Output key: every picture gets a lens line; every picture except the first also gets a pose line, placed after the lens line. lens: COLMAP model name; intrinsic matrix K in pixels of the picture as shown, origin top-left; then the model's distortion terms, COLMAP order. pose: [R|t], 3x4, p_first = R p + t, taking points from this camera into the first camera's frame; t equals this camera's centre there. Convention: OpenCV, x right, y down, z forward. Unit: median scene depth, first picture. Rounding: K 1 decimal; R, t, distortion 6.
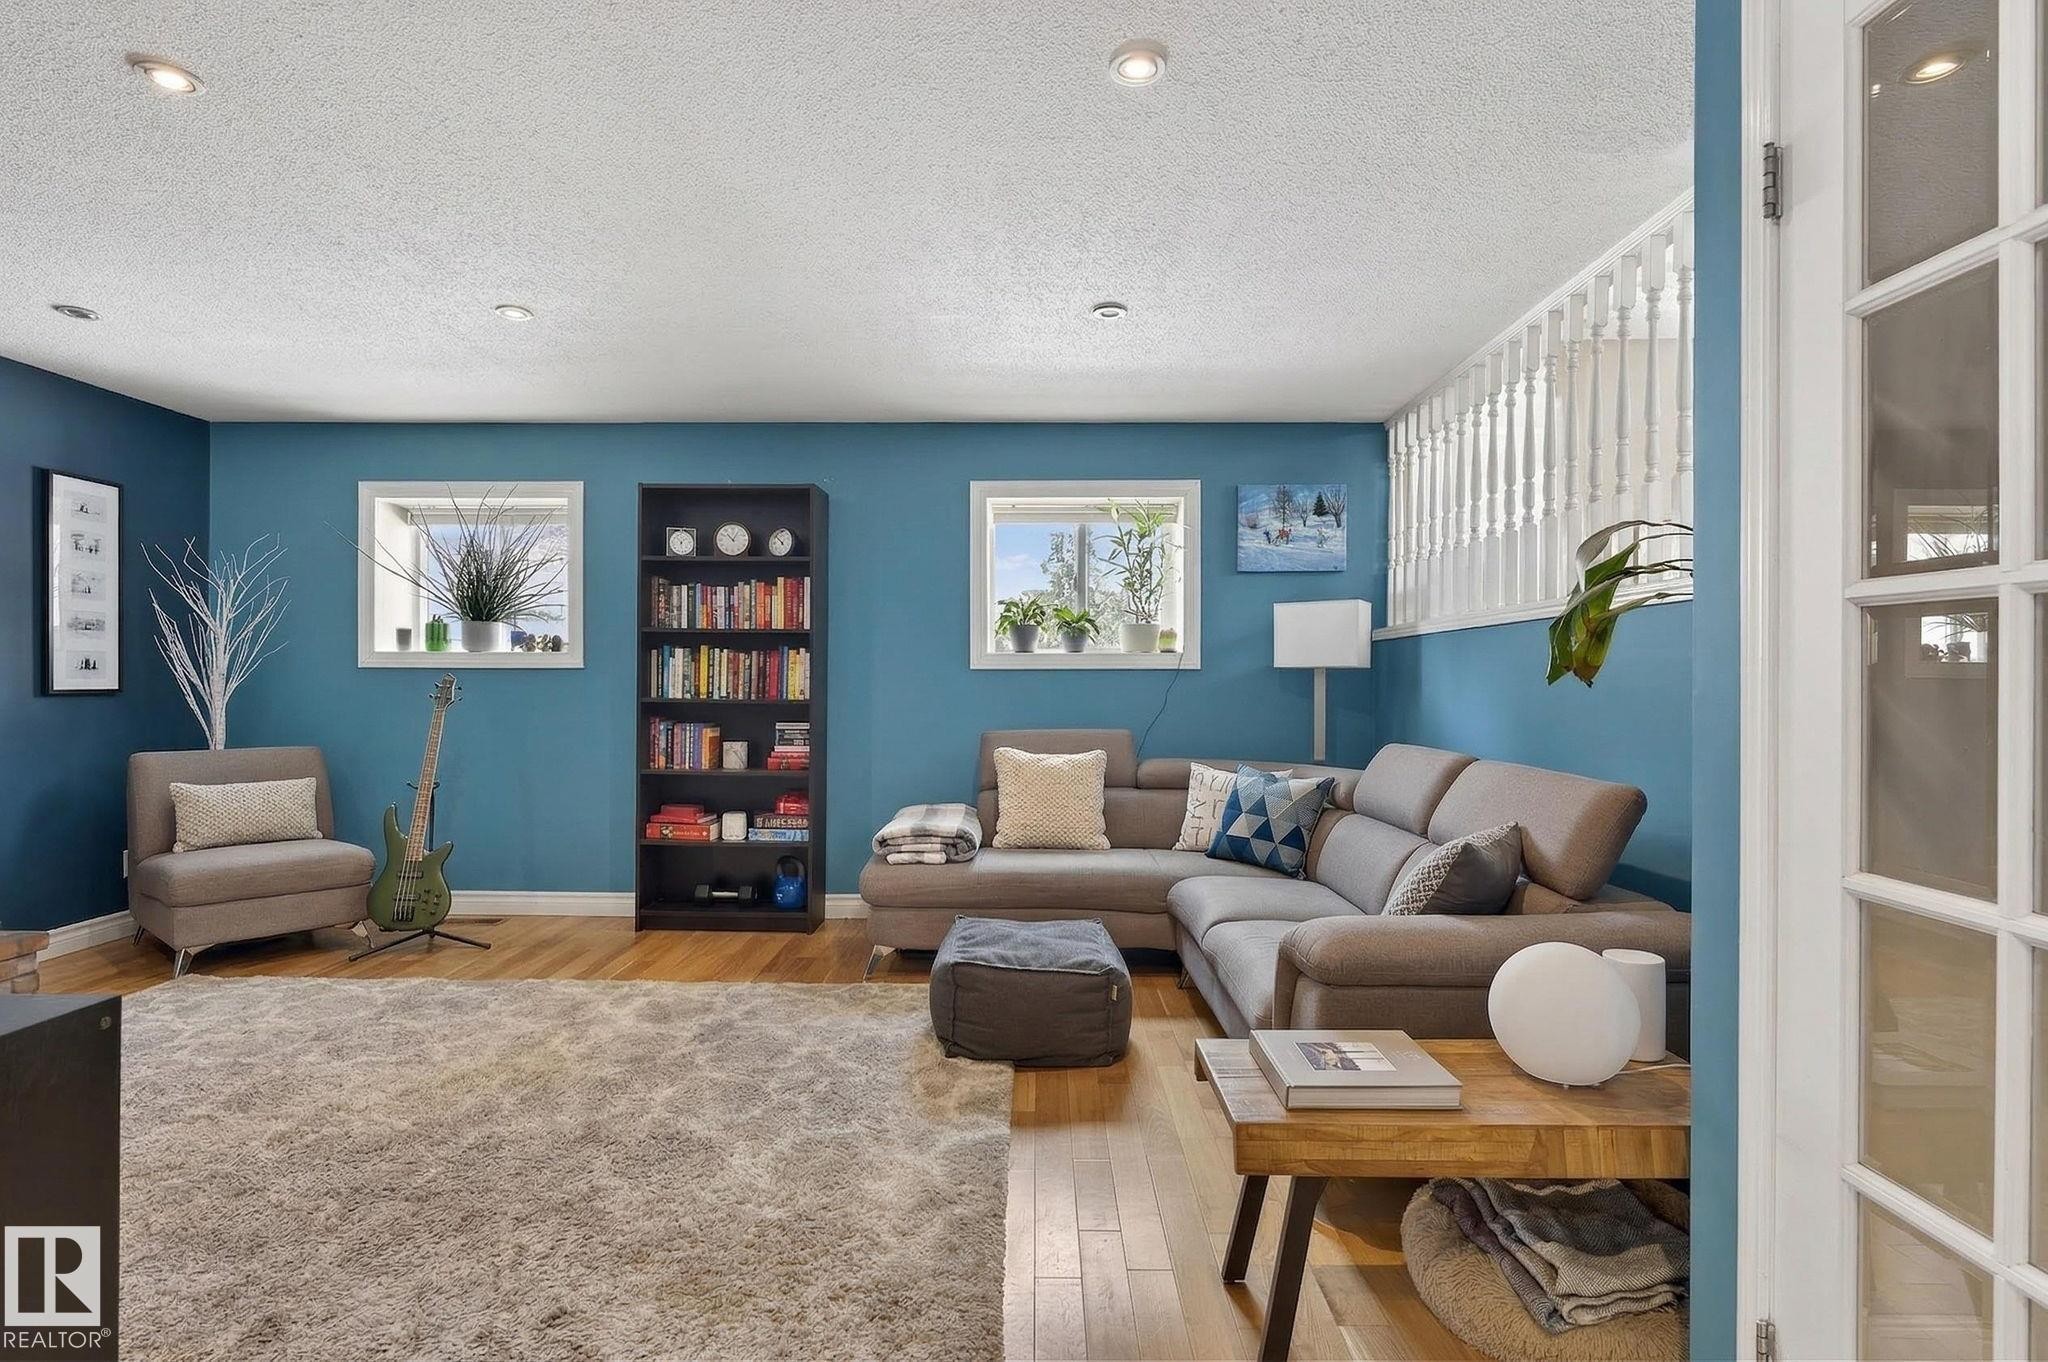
lens RADIAL K [[1047.4, 0, 1023.2], [0, 1047.4, 686.6], [0, 0, 1]] dist [-0.003804, -0.001739]
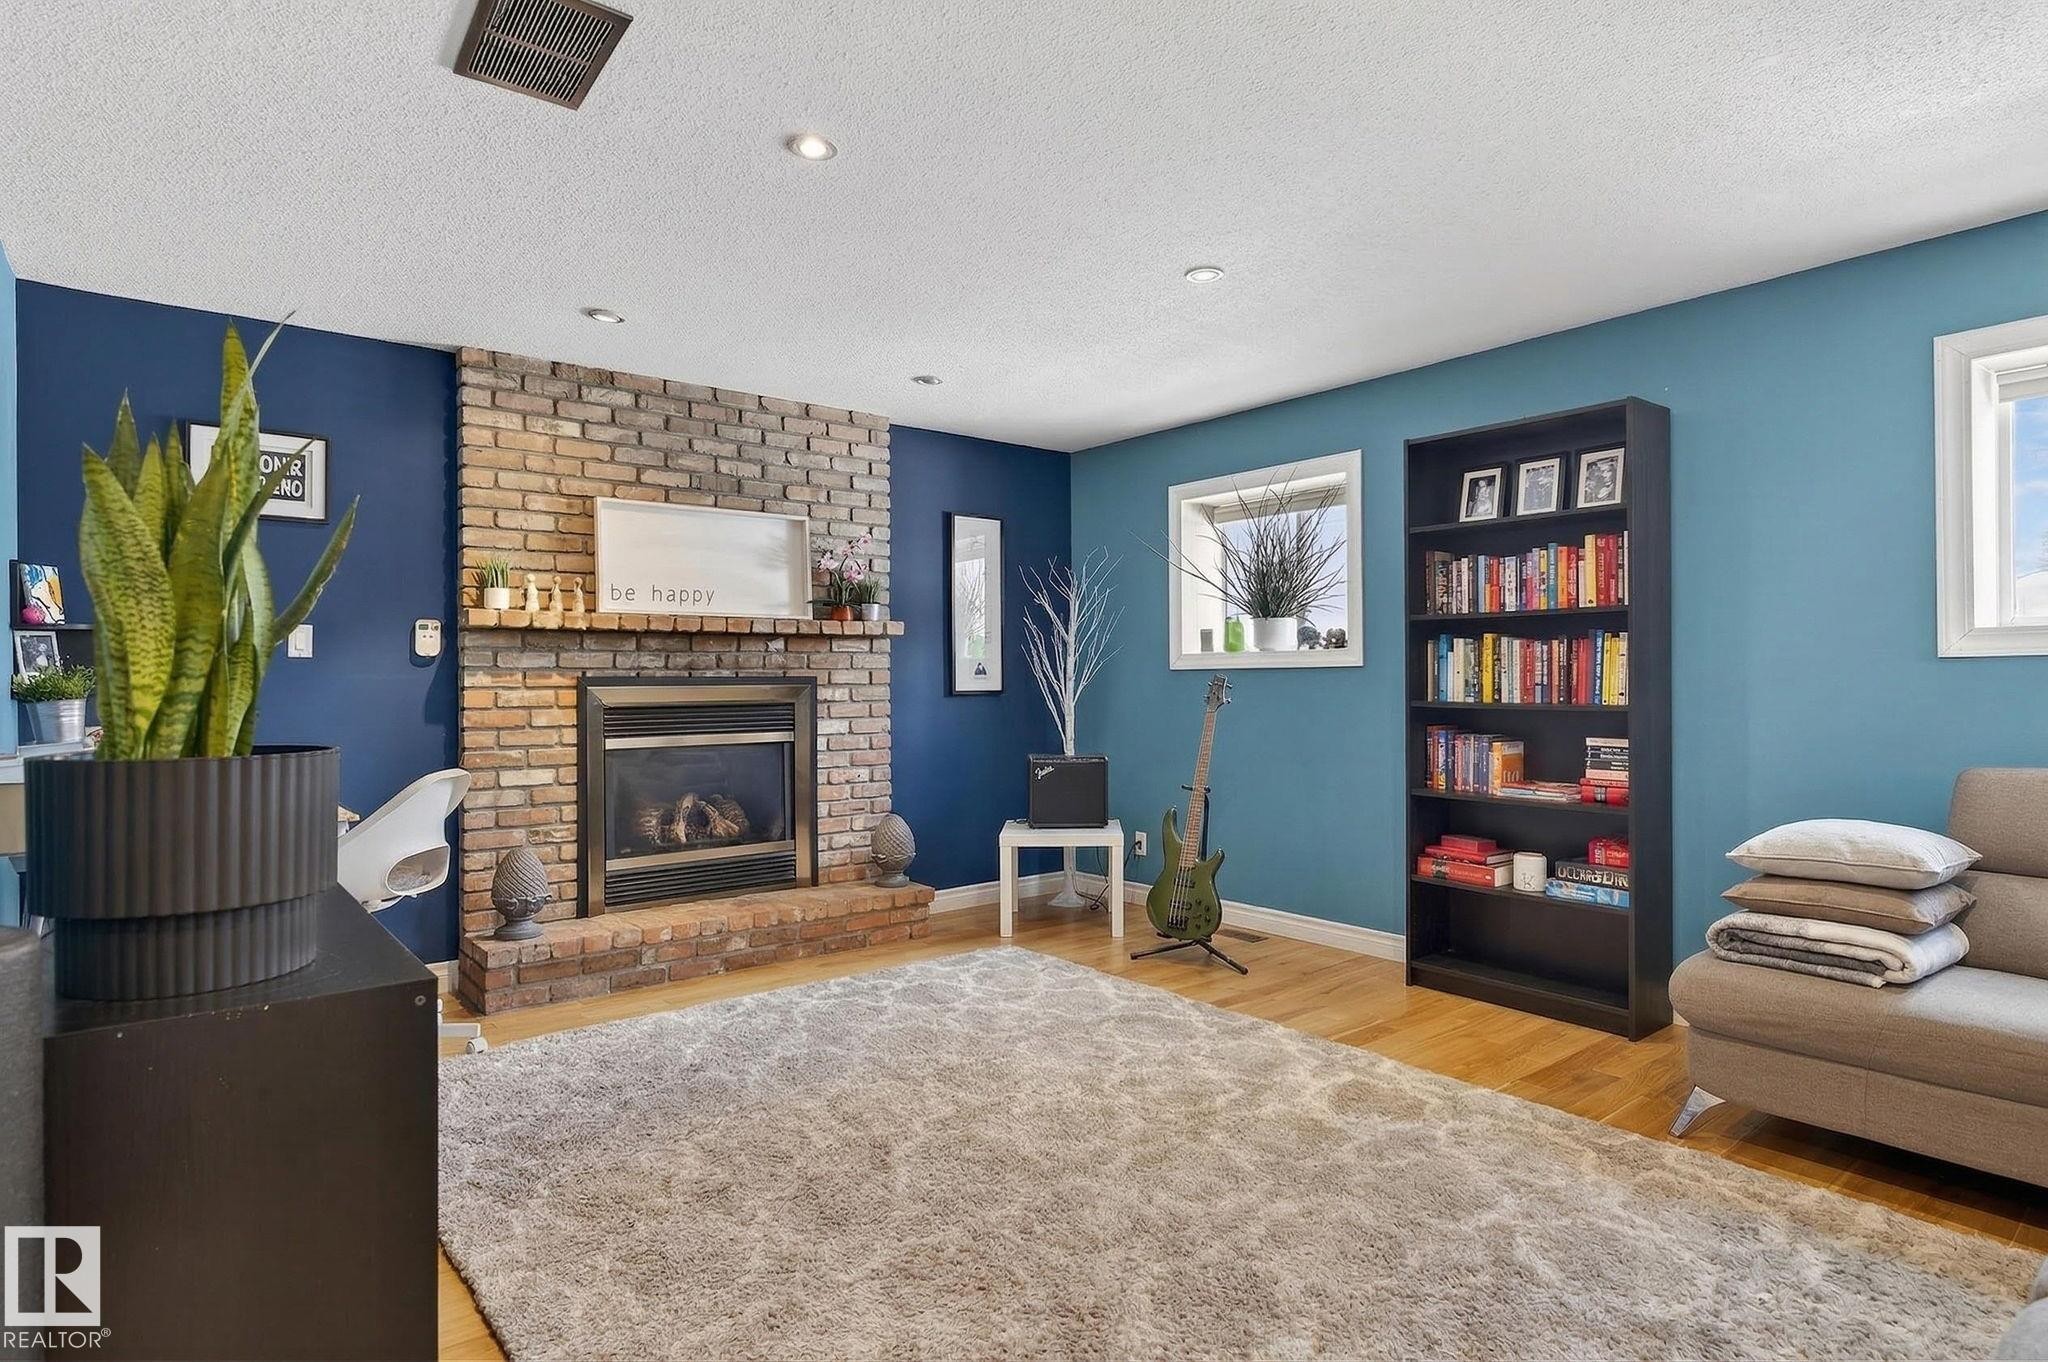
lens RADIAL K [[1103.5, 0, 1024.1], [0, 1103.5, 679.7], [0, 0, 1]] dist [-0.001834, -0.000748]
pose [[0.619605, -0.007458, -0.784878, 0.123044], [0.004150, 0.999972, -0.006226, -0.001904], [0.784902, 0.000601, 0.619619, 0.222483]]
